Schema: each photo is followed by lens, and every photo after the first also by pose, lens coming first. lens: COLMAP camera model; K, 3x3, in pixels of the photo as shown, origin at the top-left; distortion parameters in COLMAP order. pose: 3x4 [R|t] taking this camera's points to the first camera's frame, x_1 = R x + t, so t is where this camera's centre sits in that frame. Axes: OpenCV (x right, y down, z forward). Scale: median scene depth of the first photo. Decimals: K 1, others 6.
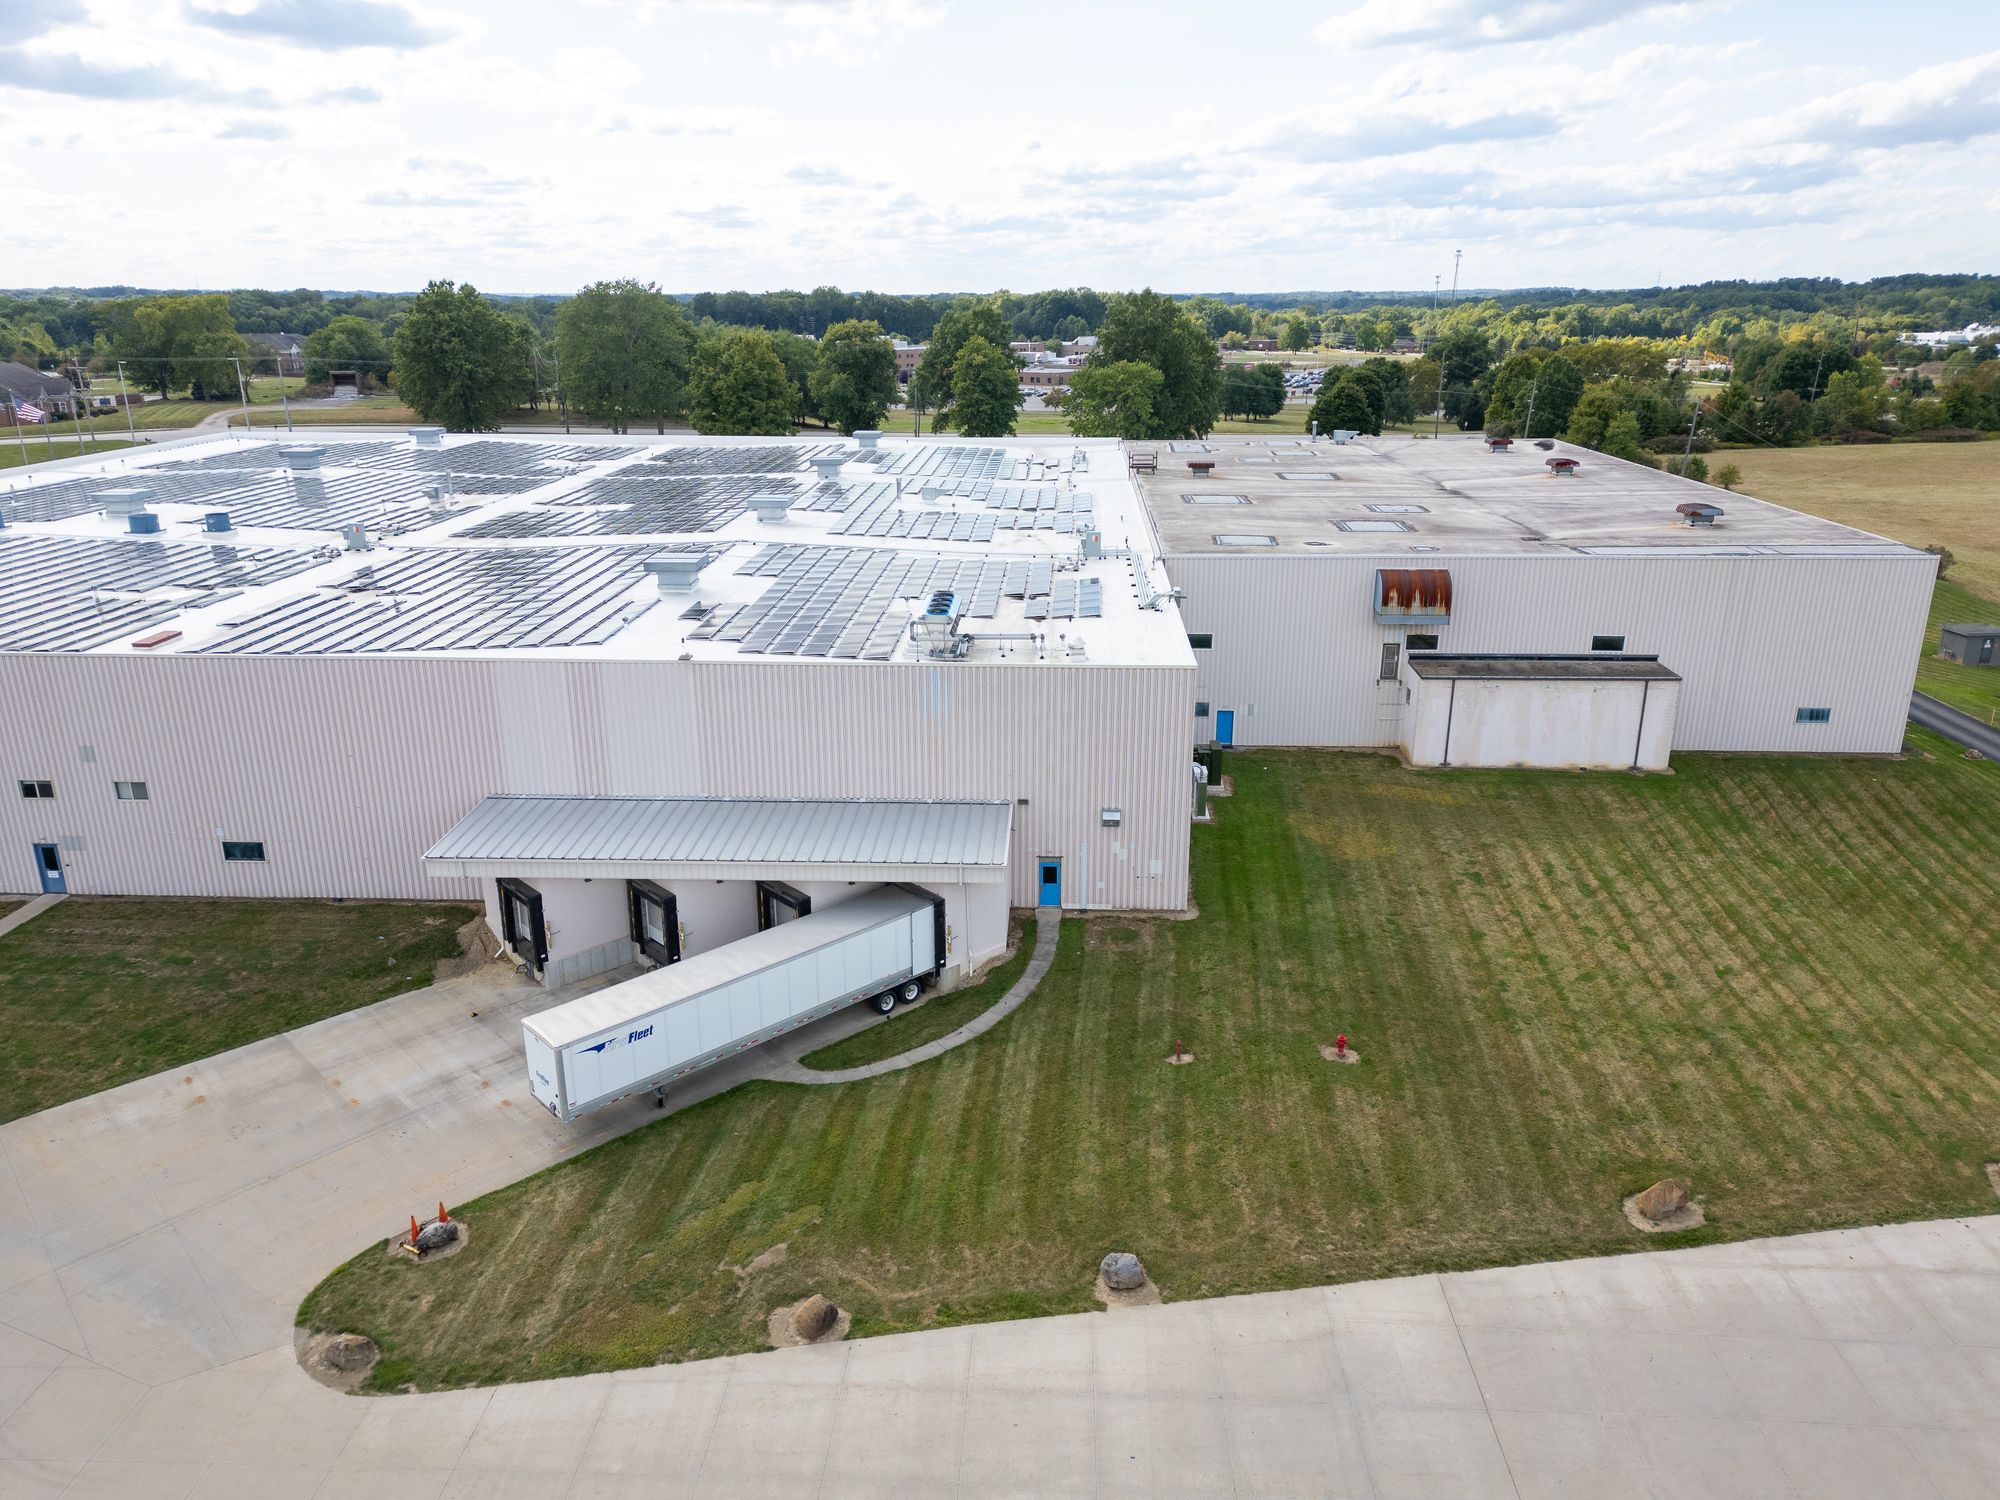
lens RADIAL K [[1394.2, 0, 1003.3], [0, 1394.2, 751.2], [0, 0, 1]] dist [0.084984, -0.086794]
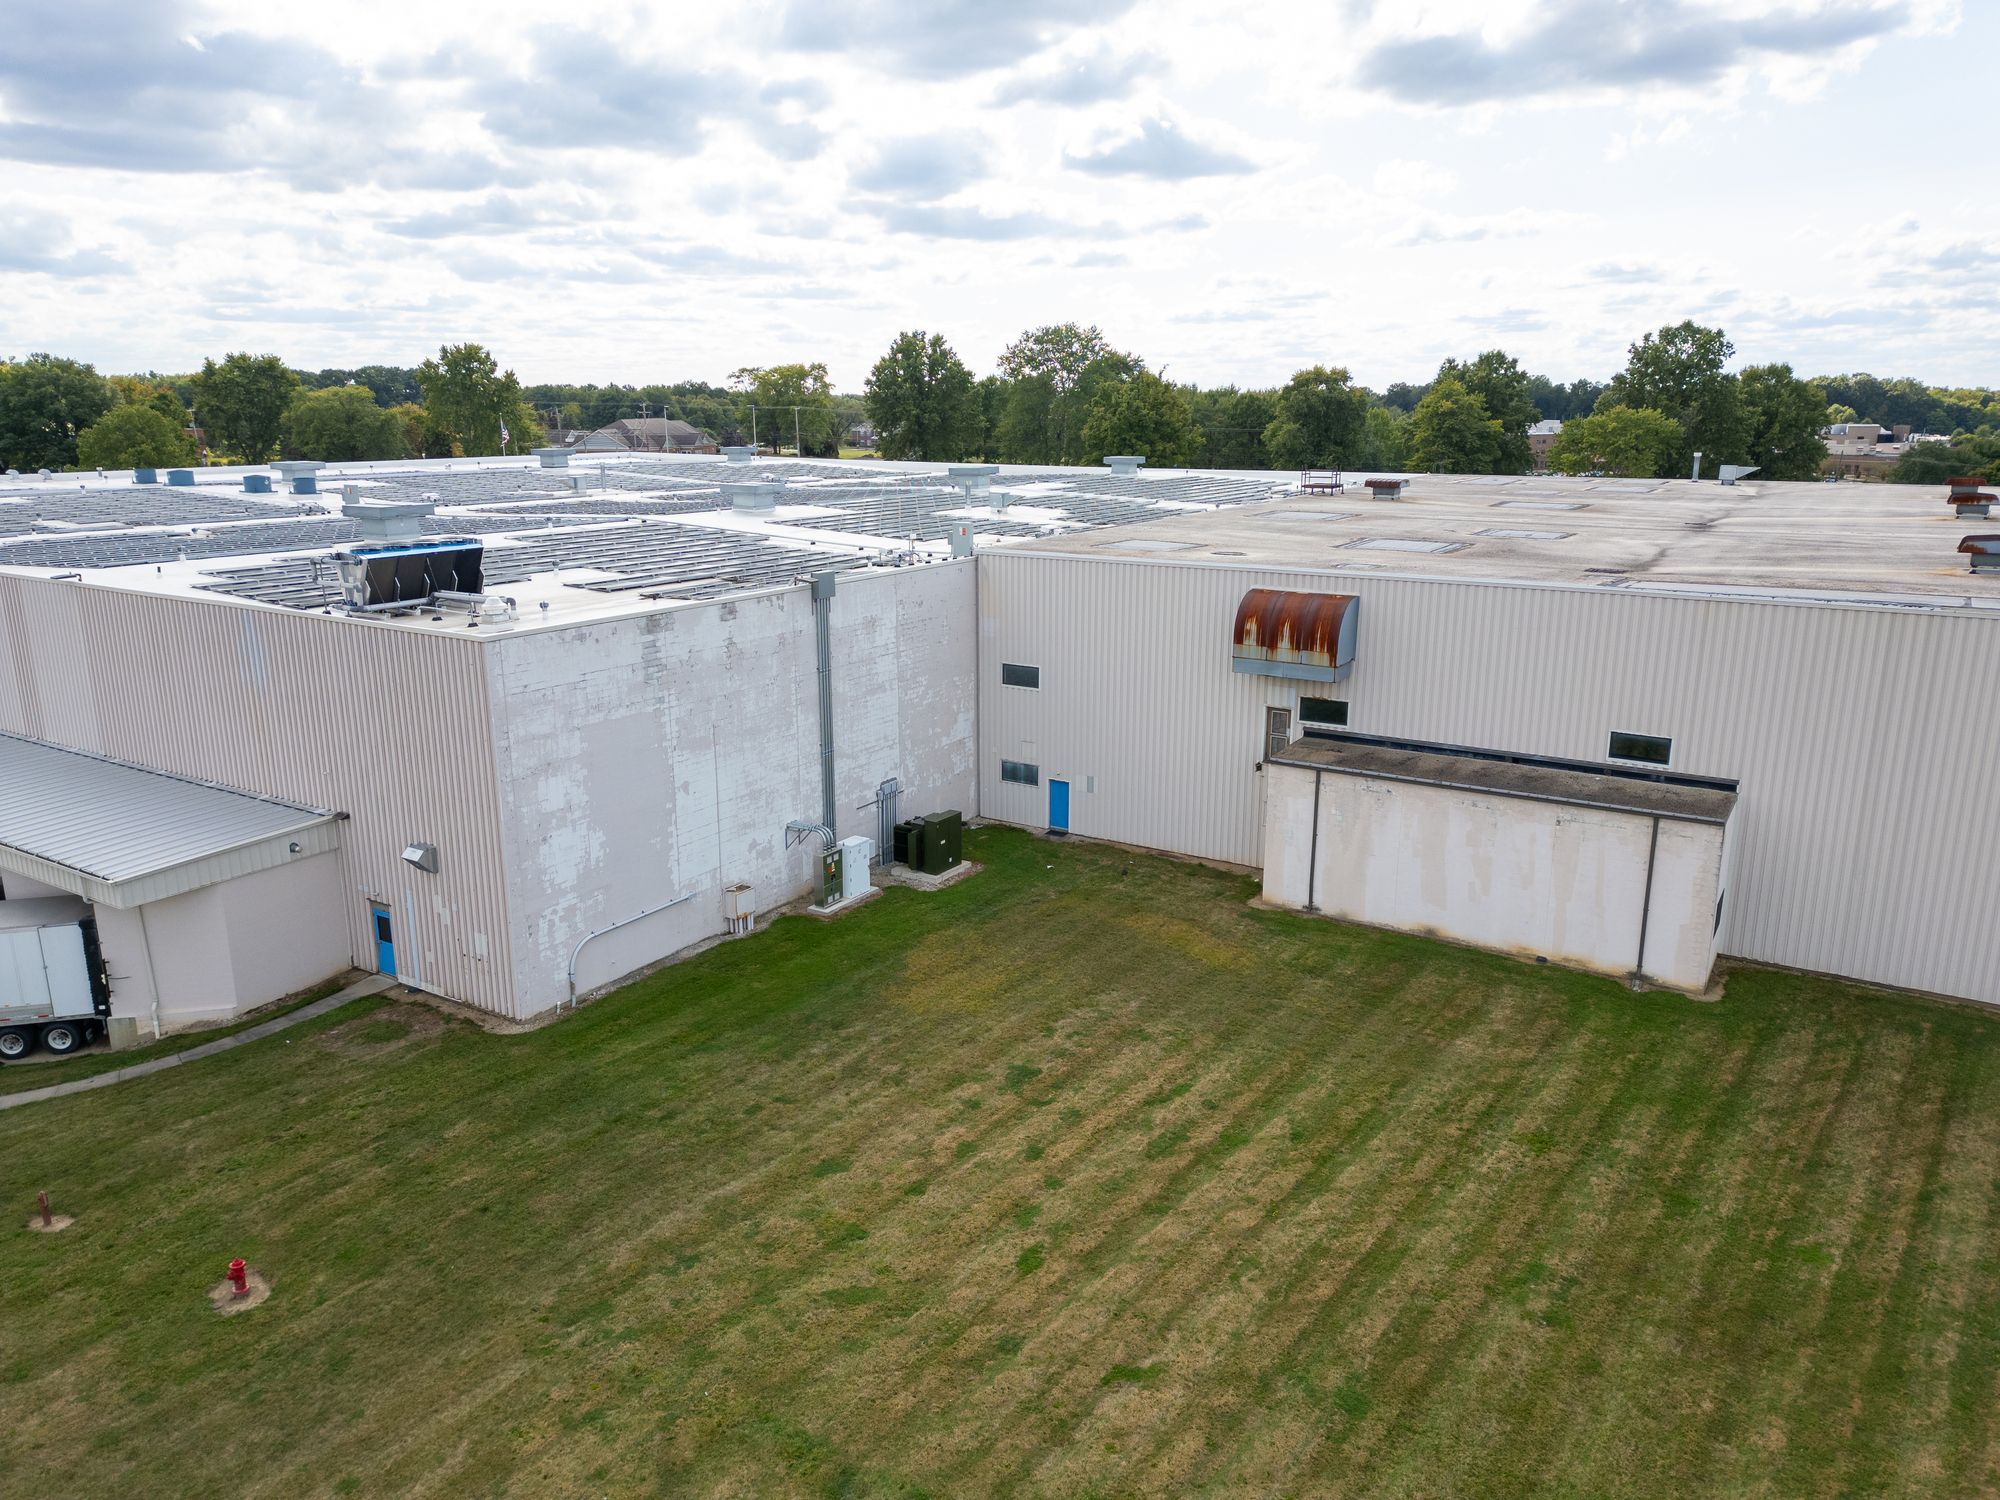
lens RADIAL K [[1394.2, 0, 1003.3], [0, 1394.2, 751.2], [0, 0, 1]] dist [0.084984, -0.086794]
pose [[0.870719, 0.122016, -0.476403, 0.613876], [-0.154282, 0.987600, -0.029037, -0.025611], [0.466952, 0.098784, 0.878748, 0.502122]]
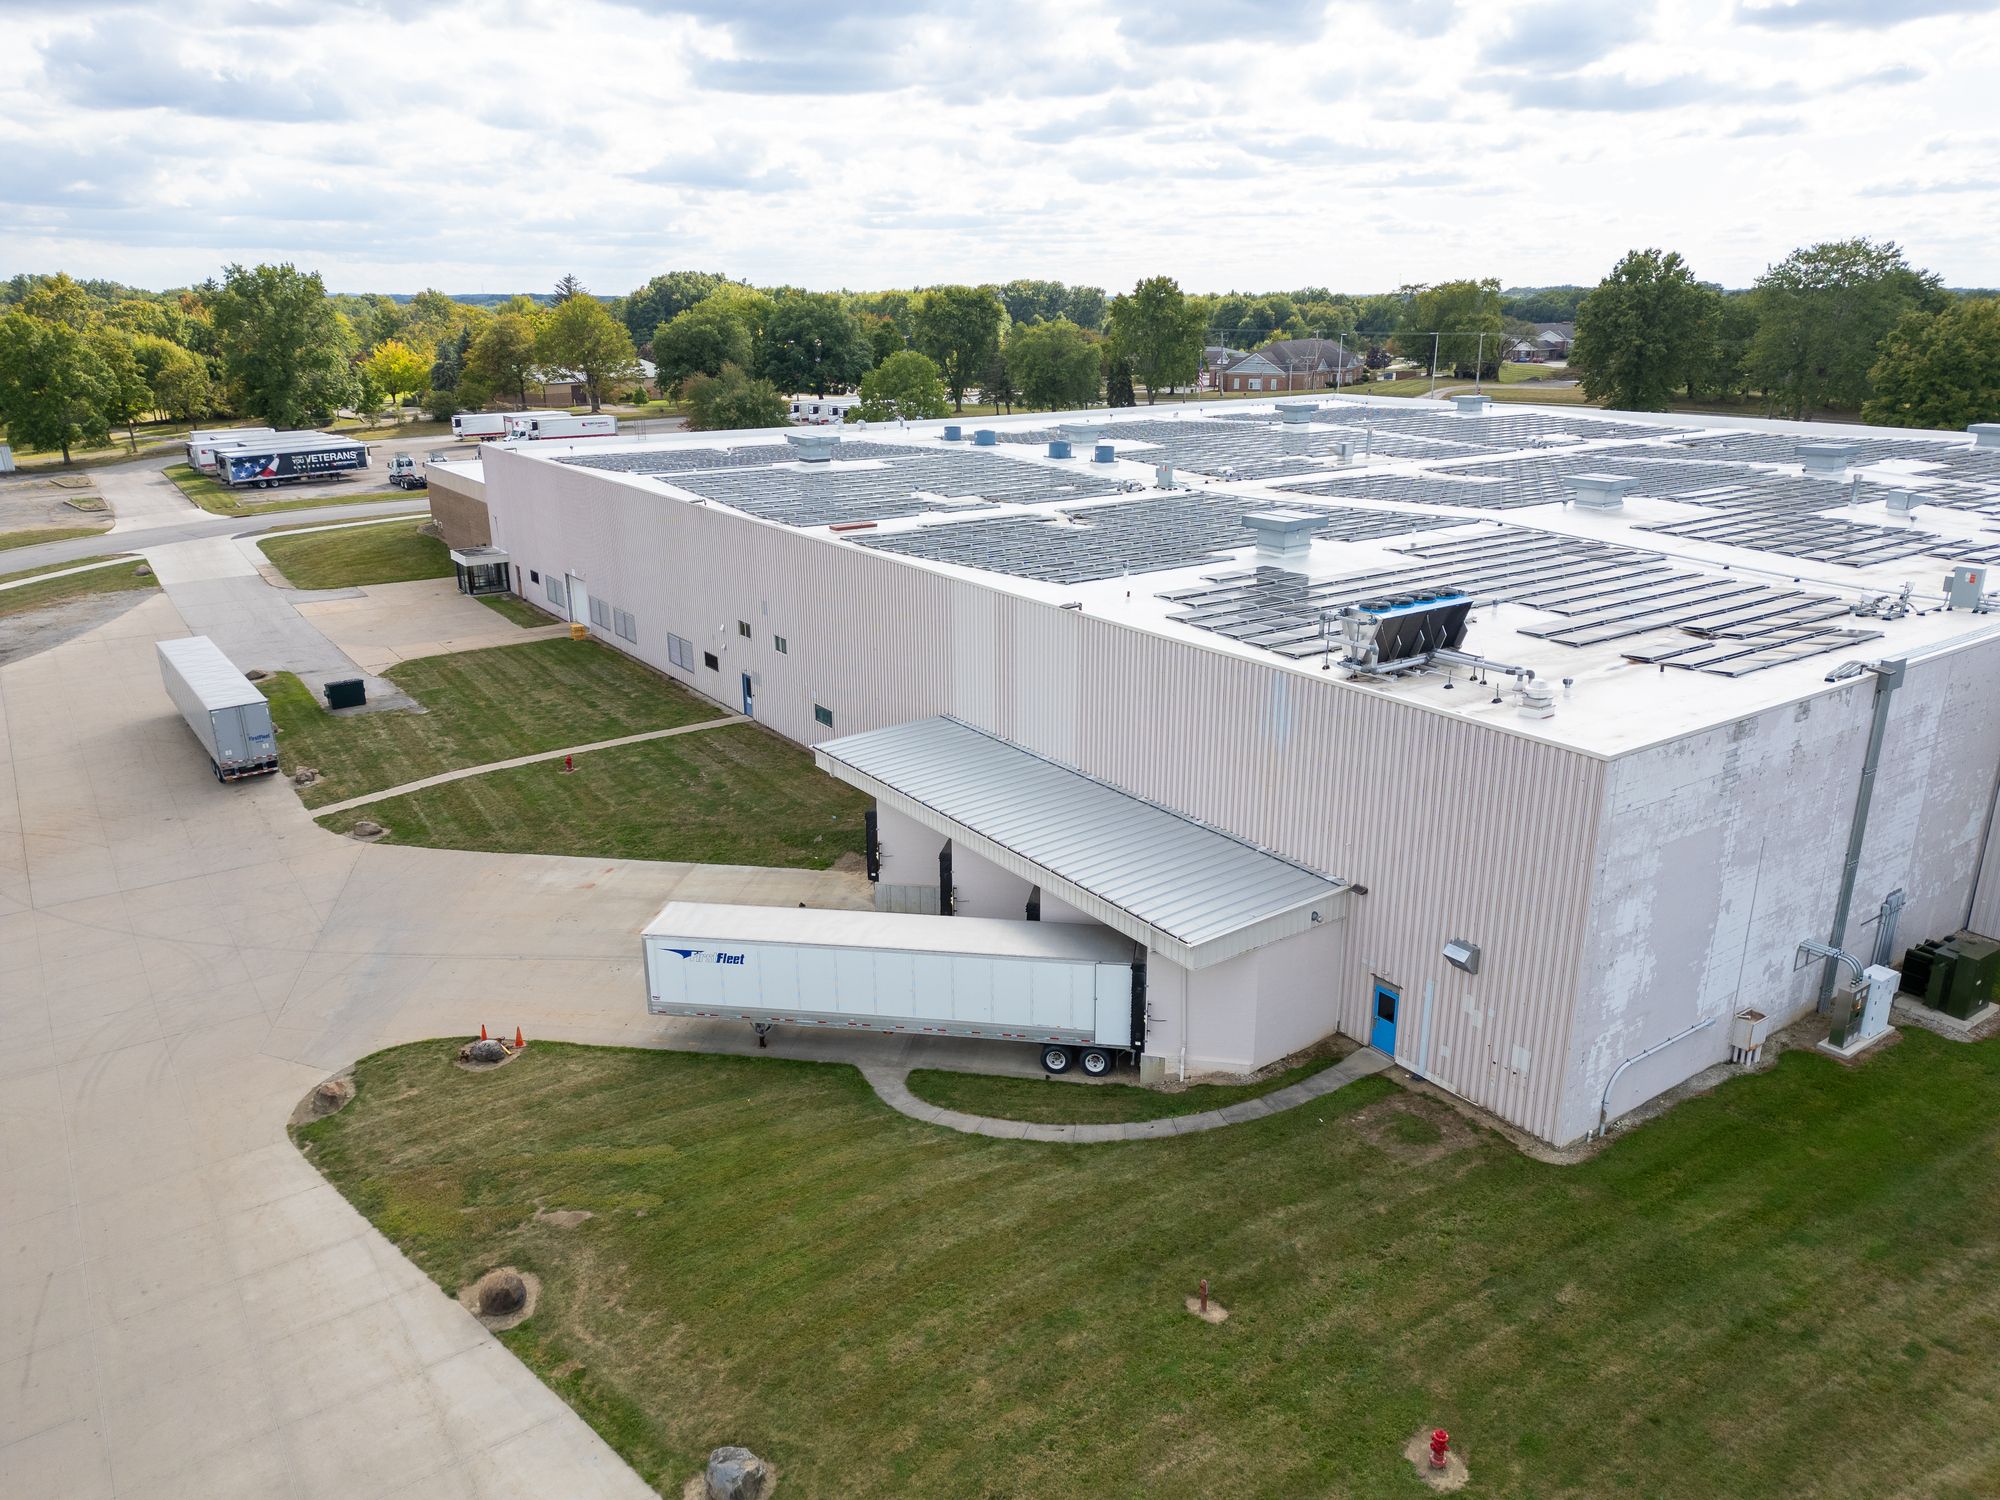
lens RADIAL K [[1394.2, 0, 1003.3], [0, 1394.2, 751.2], [0, 0, 1]] dist [0.084984, -0.086794]
pose [[0.613807, 0.243528, -0.750956, 0.397500], [-0.243140, 0.963309, 0.113658, -0.064093], [0.751082, 0.112823, 0.650497, 0.383267]]
